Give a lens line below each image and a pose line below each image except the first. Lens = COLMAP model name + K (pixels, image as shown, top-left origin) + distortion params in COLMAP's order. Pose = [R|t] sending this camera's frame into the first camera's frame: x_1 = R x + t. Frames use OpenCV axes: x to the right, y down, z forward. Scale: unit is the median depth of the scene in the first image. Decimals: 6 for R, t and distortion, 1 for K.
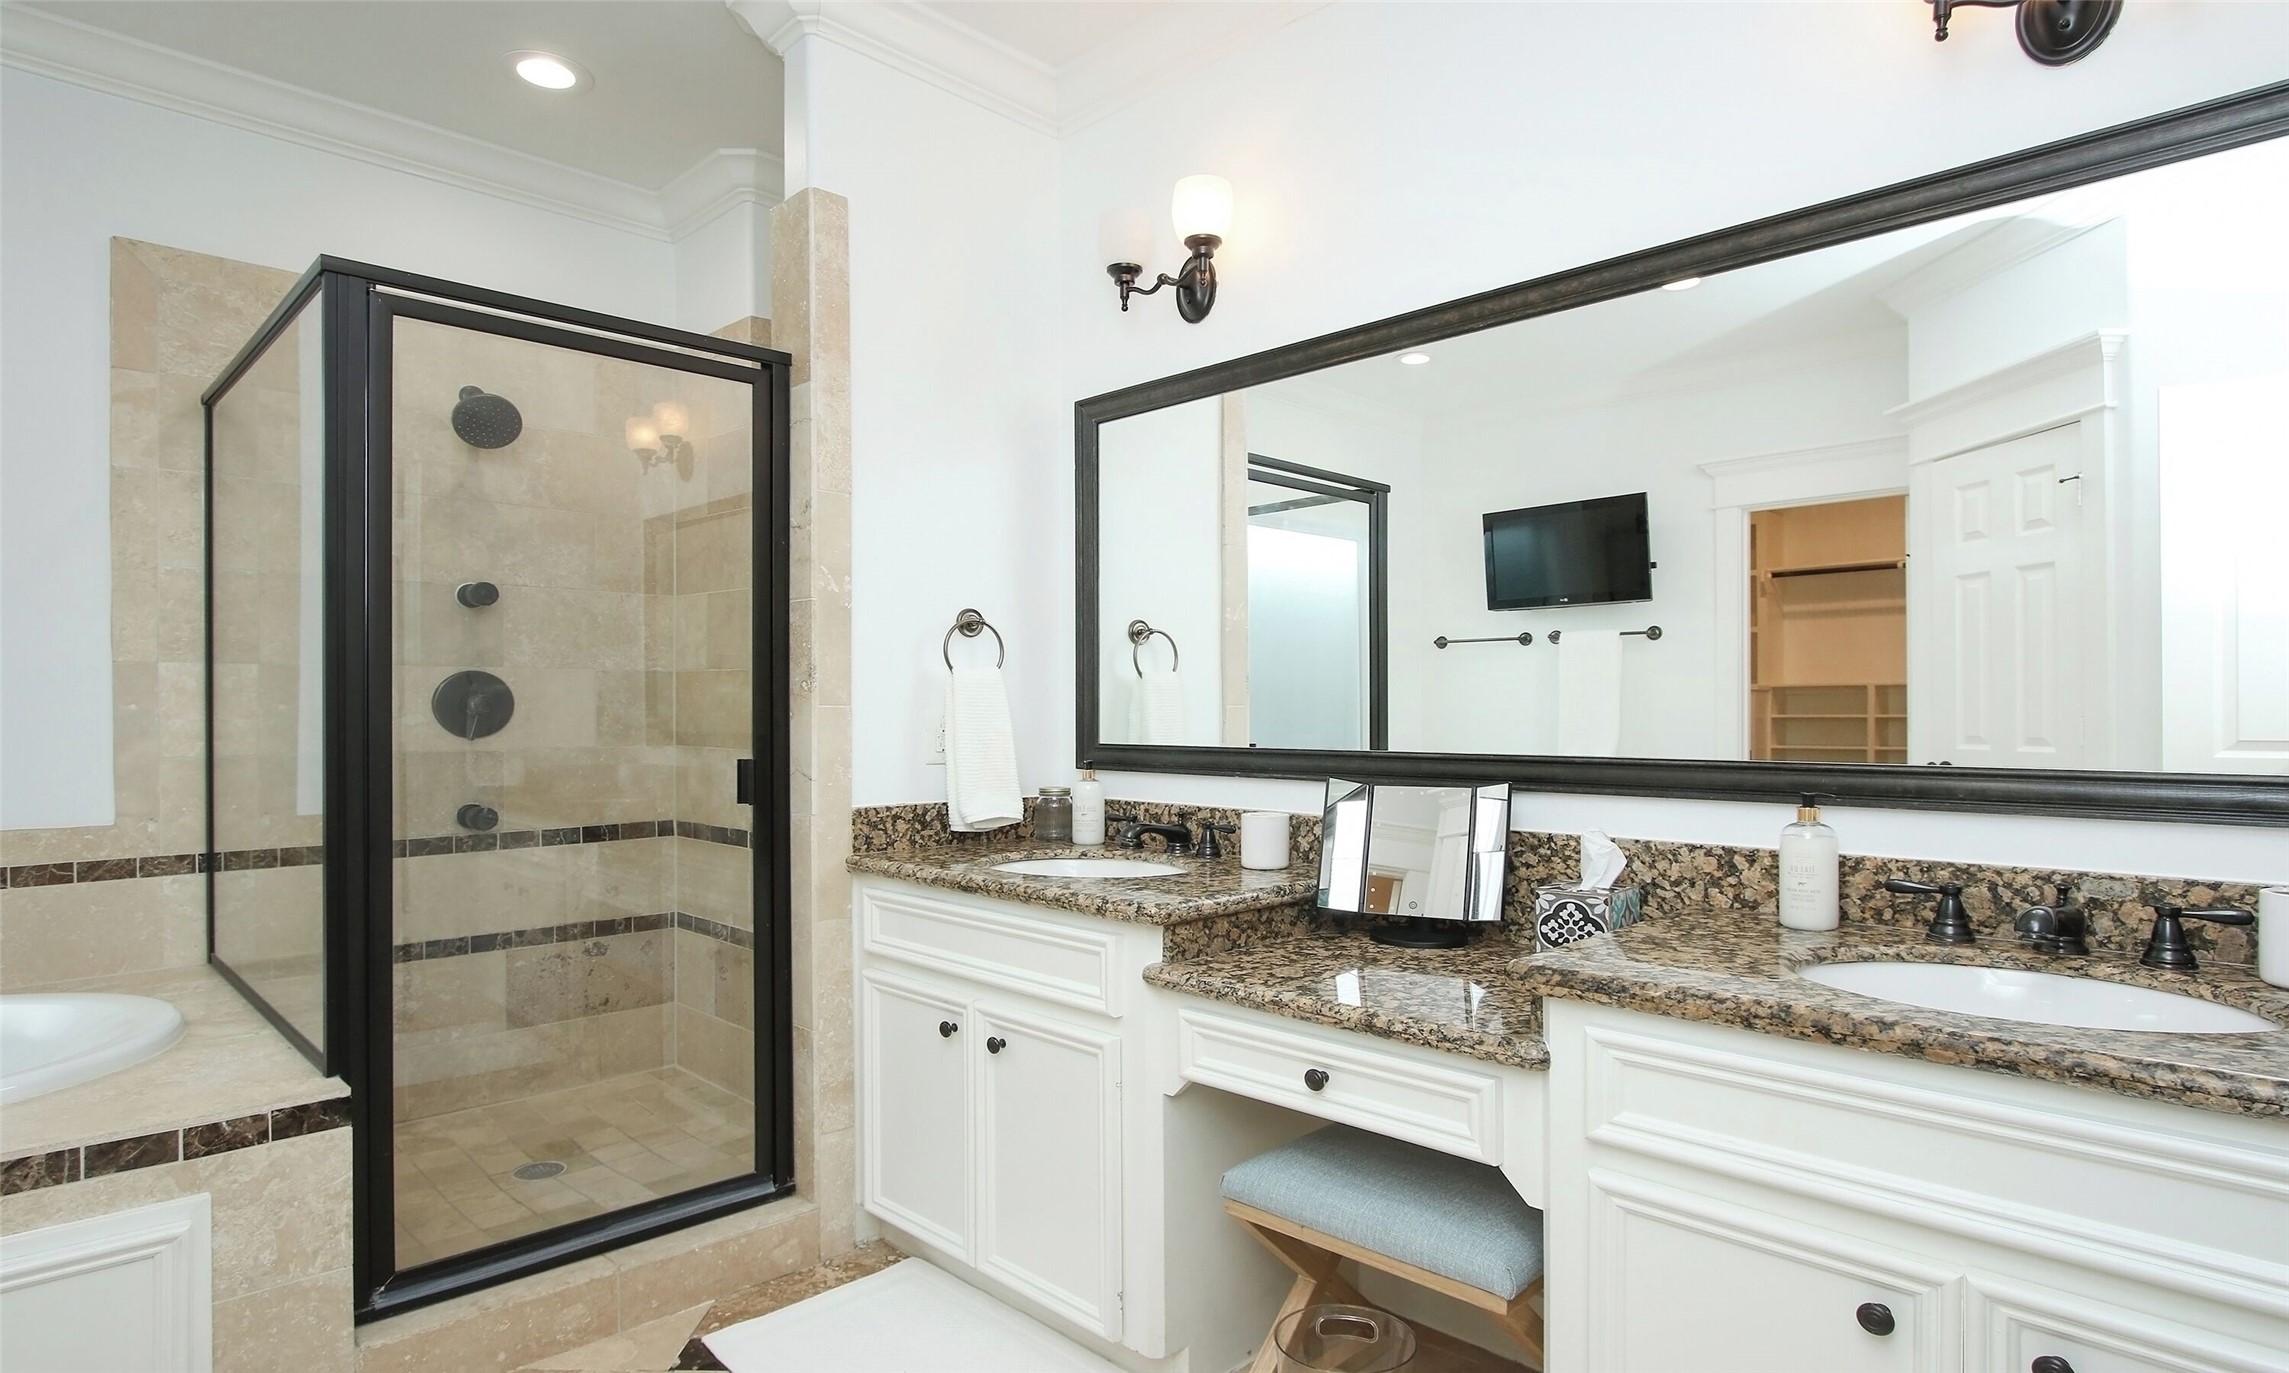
lens RADIAL K [[1071.9, 0, 1100.5], [0, 1071.9, 706.1], [0, 0, 1]] dist [-0.023207, 0.006374]
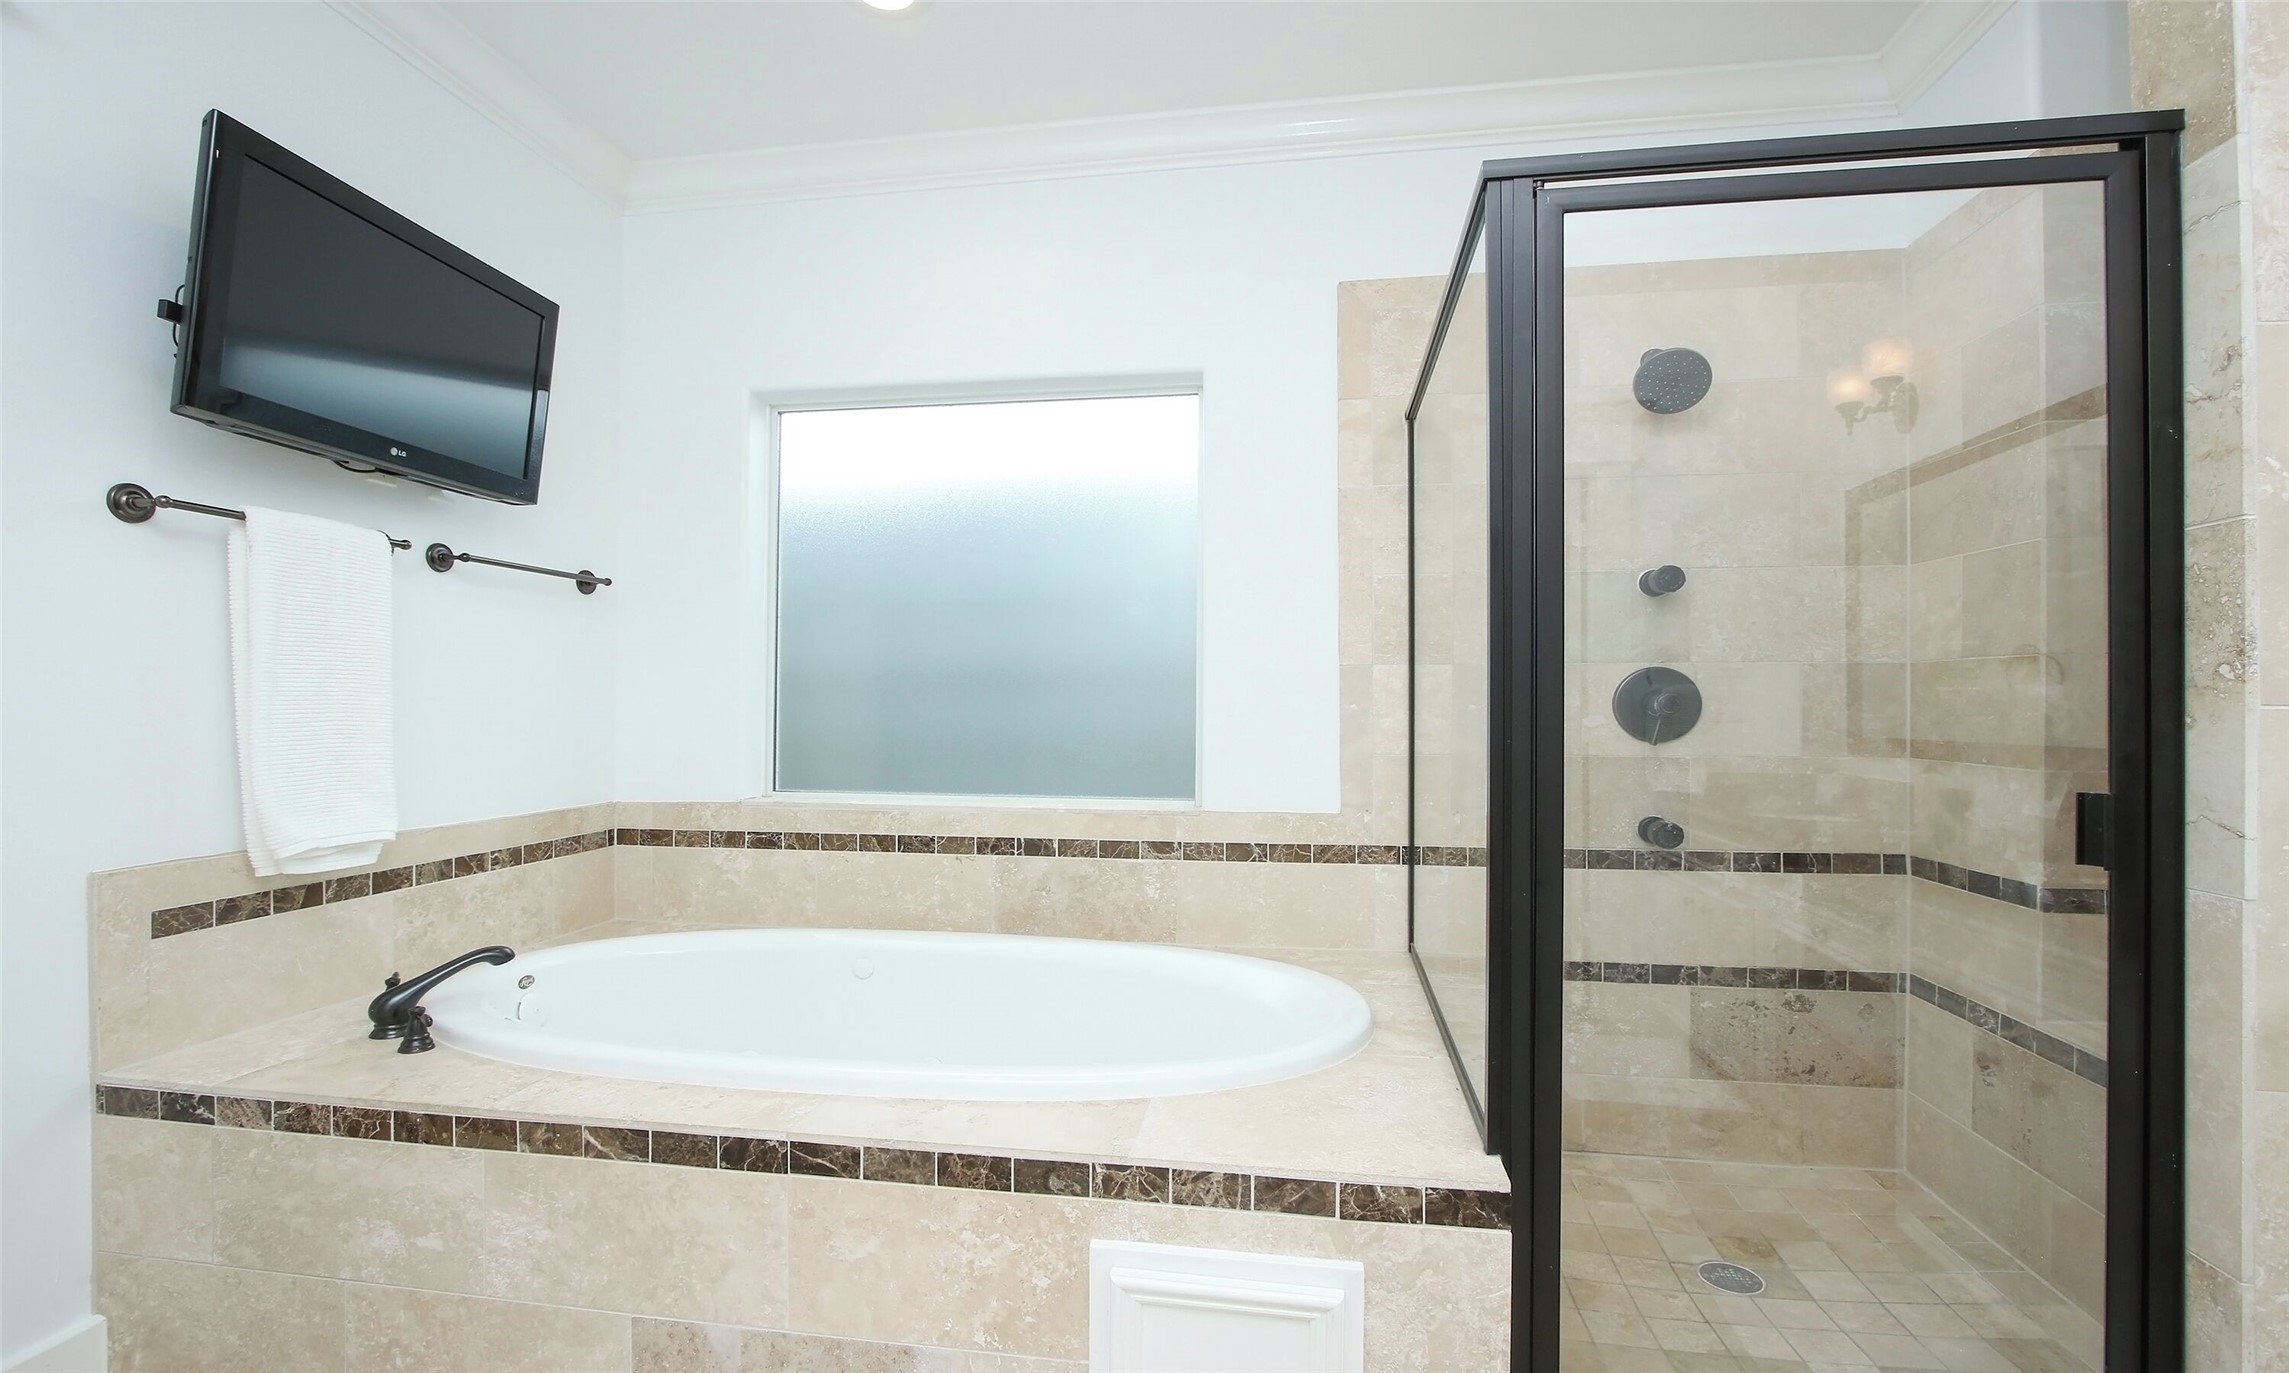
lens RADIAL K [[1071.9, 0, 1100.5], [0, 1071.9, 706.1], [0, 0, 1]] dist [-0.023207, 0.006374]
pose [[0.532190, 0.001770, -0.846623, -0.112941], [-0.002761, 0.999996, 0.000356, 0.000822], [0.846620, 0.002148, 0.532193, 0.180583]]
